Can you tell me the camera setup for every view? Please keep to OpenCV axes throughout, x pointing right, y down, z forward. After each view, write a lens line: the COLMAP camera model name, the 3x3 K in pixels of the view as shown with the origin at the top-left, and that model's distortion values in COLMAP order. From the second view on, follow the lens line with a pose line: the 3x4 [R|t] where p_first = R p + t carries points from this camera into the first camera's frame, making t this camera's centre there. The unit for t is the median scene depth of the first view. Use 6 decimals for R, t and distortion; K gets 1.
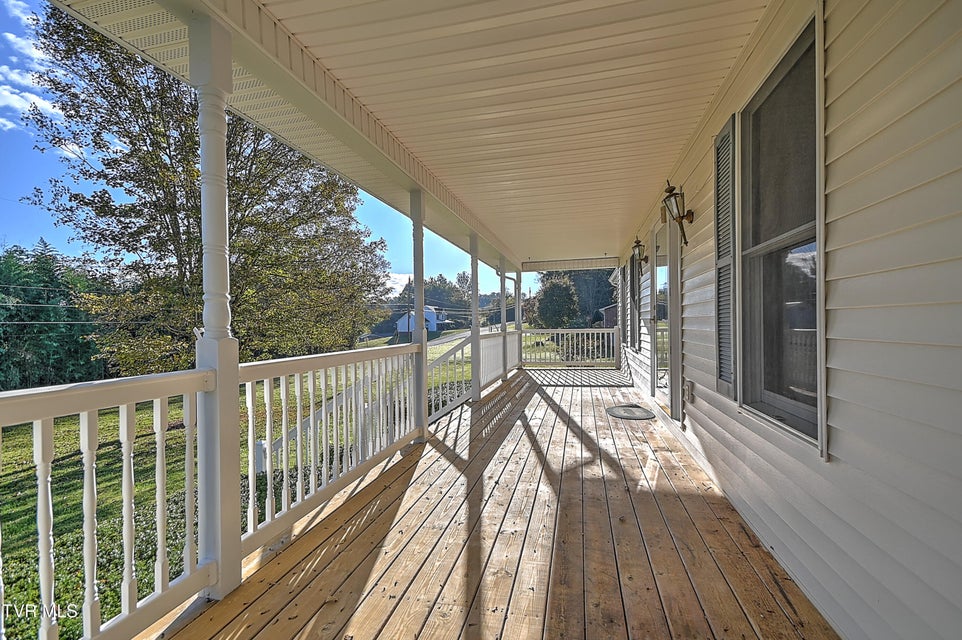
lens RADIAL K [[443.4, 0, 474.0], [0, 443.4, 321.9], [0, 0, 1]] dist [0.019859, -0.003030]
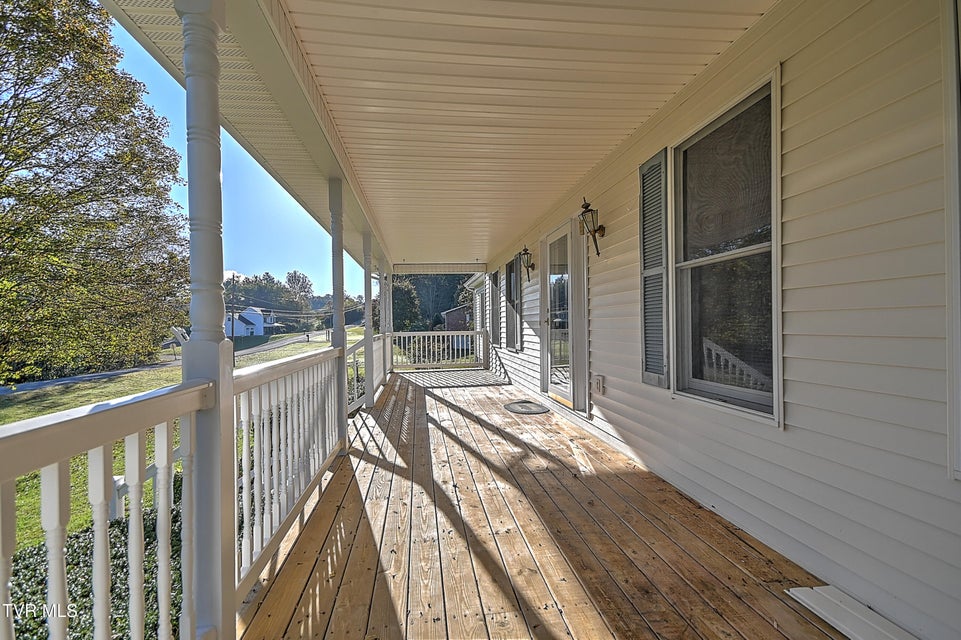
lens RADIAL K [[442.9, 0, 477.4], [0, 442.9, 322.8], [0, 0, 1]] dist [0.019859, -0.003030]
pose [[0.932266, 0.002690, 0.361763, -0.221776], [-0.000699, 0.999984, -0.005634, 0.005336], [-0.361772, 0.005000, 0.932253, 0.055875]]
